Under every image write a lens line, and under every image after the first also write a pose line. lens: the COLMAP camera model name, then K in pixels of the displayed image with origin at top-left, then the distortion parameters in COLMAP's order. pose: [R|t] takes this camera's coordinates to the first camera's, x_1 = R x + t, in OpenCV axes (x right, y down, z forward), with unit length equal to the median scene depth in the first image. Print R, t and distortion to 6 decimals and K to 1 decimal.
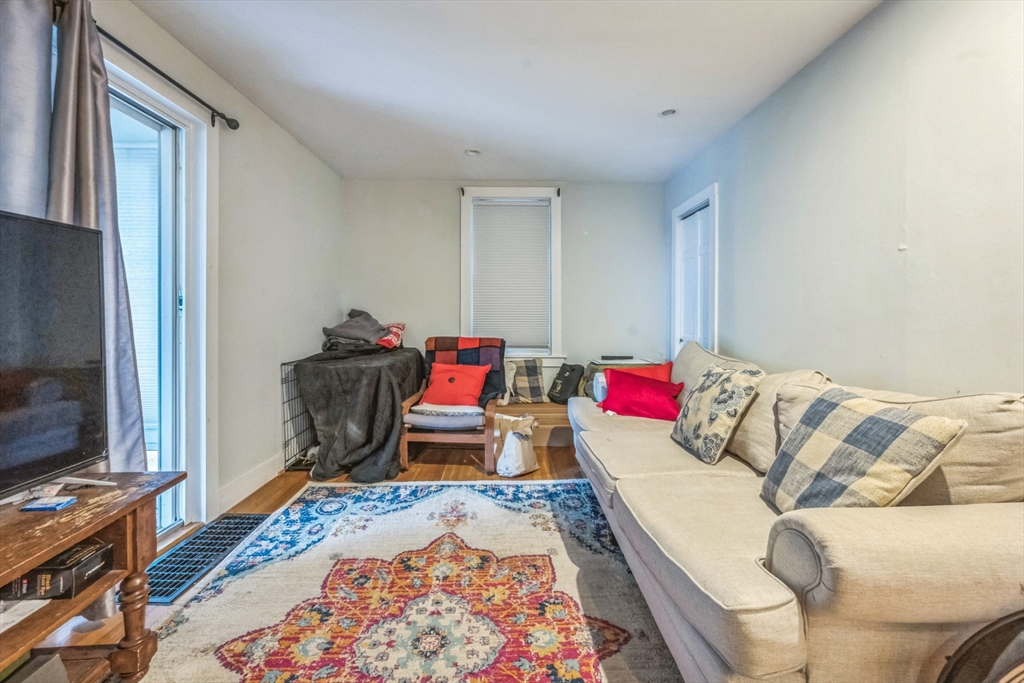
lens RADIAL K [[411.7, 0, 514.3], [0, 411.7, 314.3], [0, 0, 1]] dist [-0.000776, 0.000124]
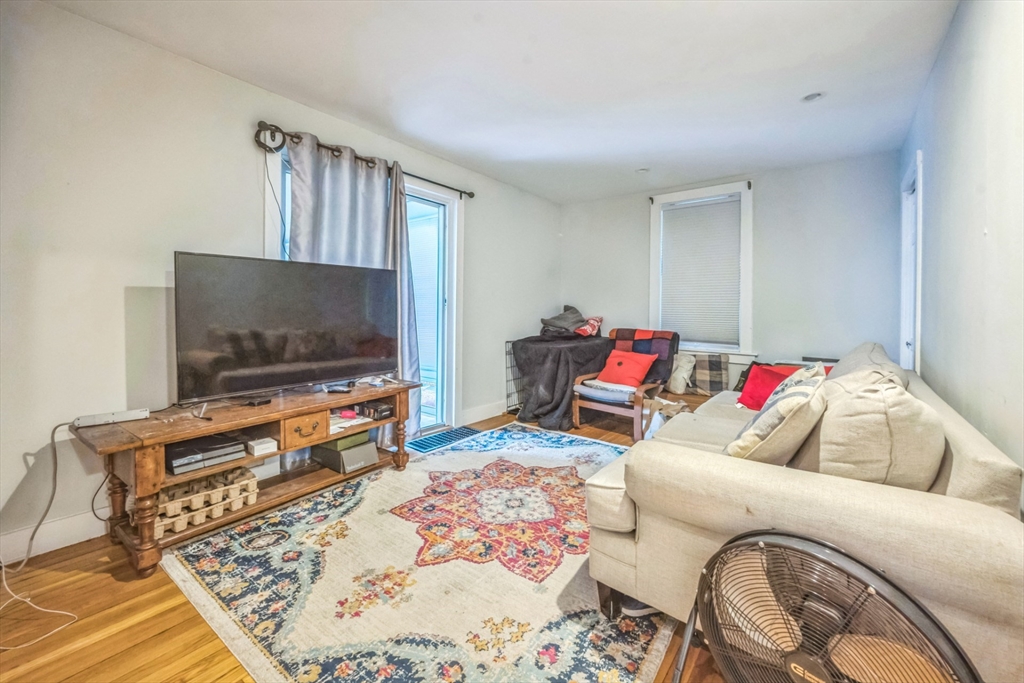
lens RADIAL K [[408.5, 0, 507.9], [0, 408.5, 304.8], [0, 0, 1]] dist [-0.000060, 0.000022]
pose [[0.769755, -0.000389, -0.638339, 0.434144], [-0.008483, 0.999905, -0.010839, 0.002965], [0.638283, 0.013759, 0.769679, -0.161472]]
